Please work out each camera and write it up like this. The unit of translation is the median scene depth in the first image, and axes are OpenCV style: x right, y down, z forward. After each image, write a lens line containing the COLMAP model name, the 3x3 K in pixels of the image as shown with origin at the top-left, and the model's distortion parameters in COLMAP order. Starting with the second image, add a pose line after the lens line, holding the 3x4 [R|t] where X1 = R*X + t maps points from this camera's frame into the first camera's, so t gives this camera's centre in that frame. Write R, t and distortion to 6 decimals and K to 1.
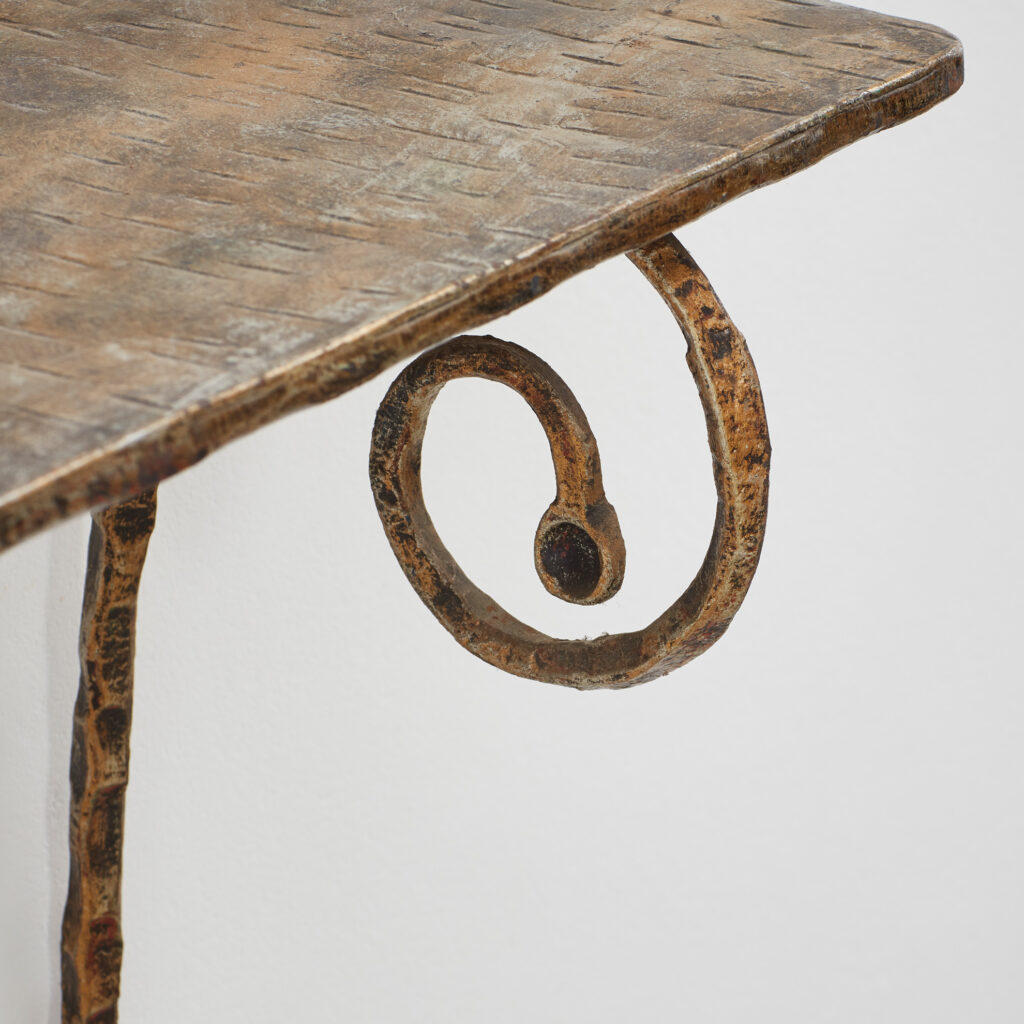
lens RADIAL K [[6505.2, 0, 513.6], [0, 6505.2, 509.9], [0, 0, 1]] dist [0.100962, 0.000000]
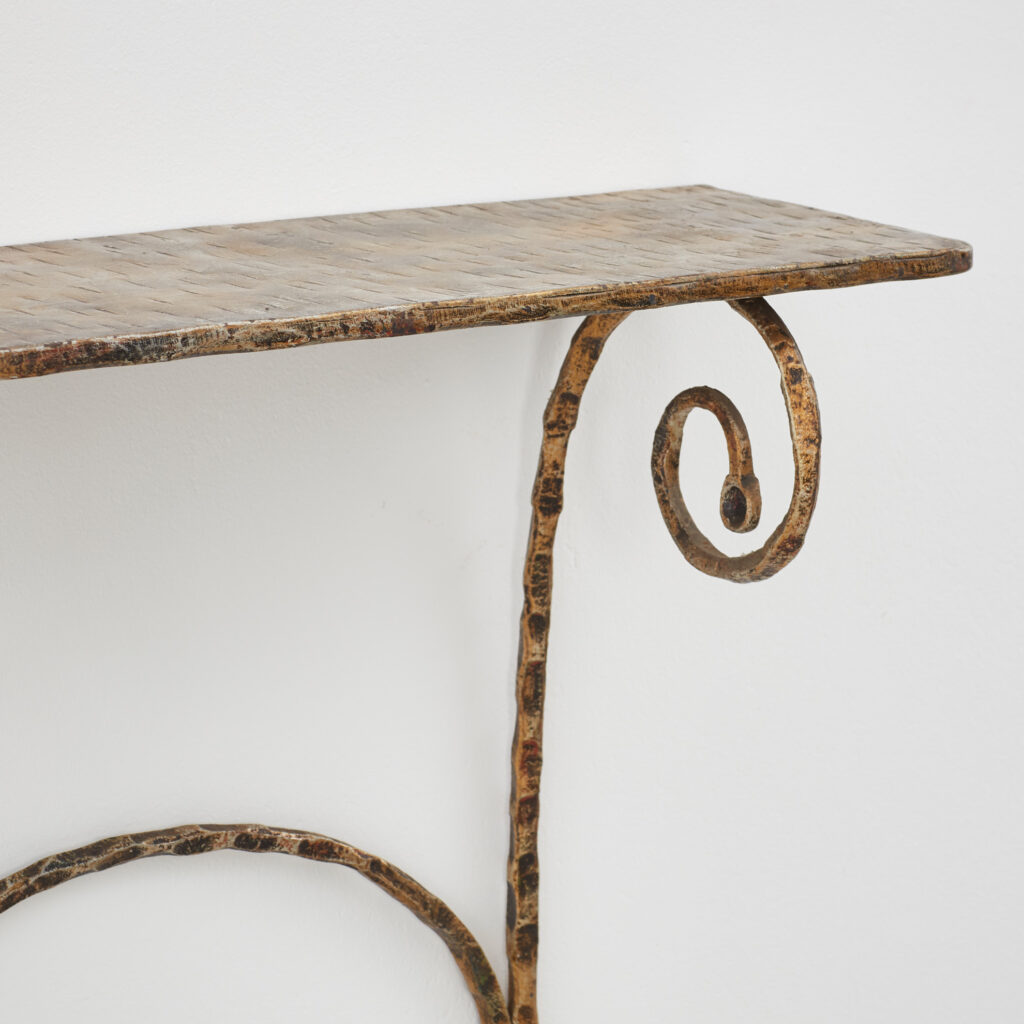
lens RADIAL K [[6505.2, 0, 511.1], [0, 6505.2, 512.6], [0, 0, 1]] dist [0.100962, 0.000000]
pose [[0.946945, 0.068154, -0.314085, 0.526308], [-0.132296, 0.973282, -0.187671, 0.362376], [0.292903, 0.219266, 0.930661, -0.740160]]
